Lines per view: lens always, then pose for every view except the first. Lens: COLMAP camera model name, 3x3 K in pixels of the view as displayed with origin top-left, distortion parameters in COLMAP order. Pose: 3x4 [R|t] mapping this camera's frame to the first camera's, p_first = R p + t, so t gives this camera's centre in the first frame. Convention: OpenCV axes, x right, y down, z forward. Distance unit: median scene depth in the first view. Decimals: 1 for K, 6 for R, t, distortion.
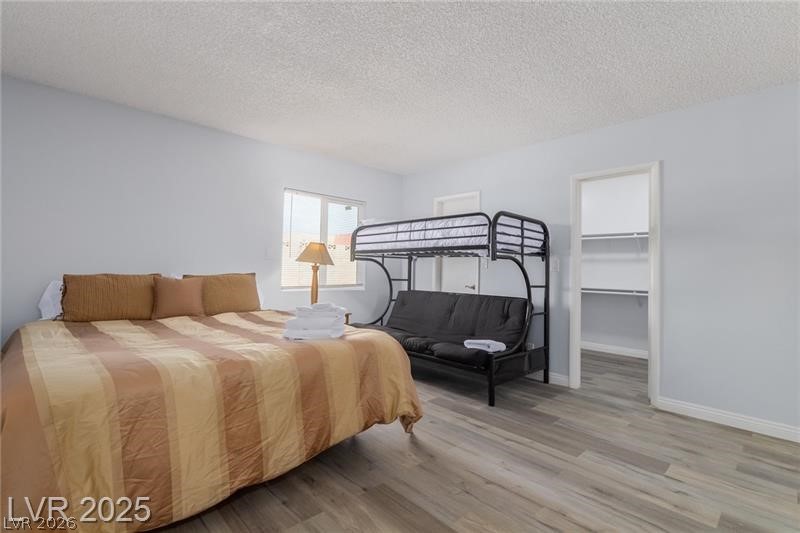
lens RADIAL K [[367.9, 0, 401.4], [0, 367.9, 257.1], [0, 0, 1]] dist [-0.001475, -0.000011]
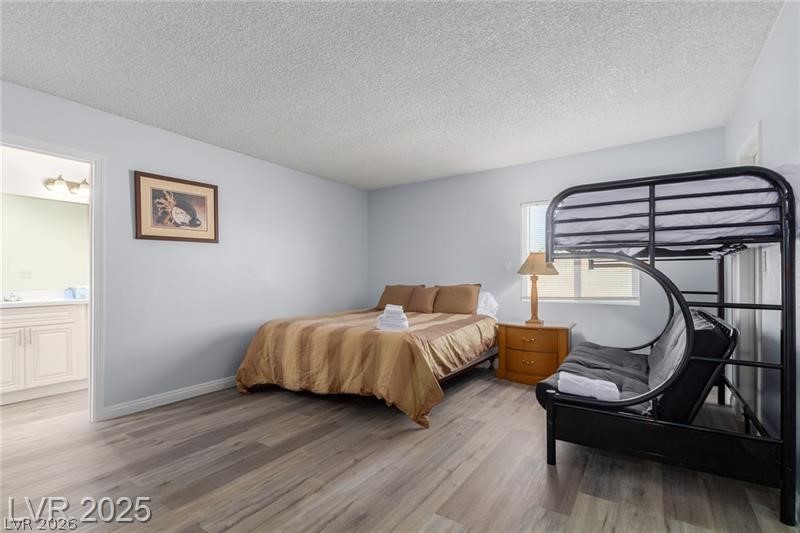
lens RADIAL K [[389.3, 0, 402.9], [0, 389.3, 275.9], [0, 0, 1]] dist [-0.002230, 0.000146]
pose [[0.222298, -0.030853, -0.974490, 1.061022], [0.043384, 0.998822, -0.021727, 0.045040], [0.974013, -0.037448, 0.223375, 0.634720]]
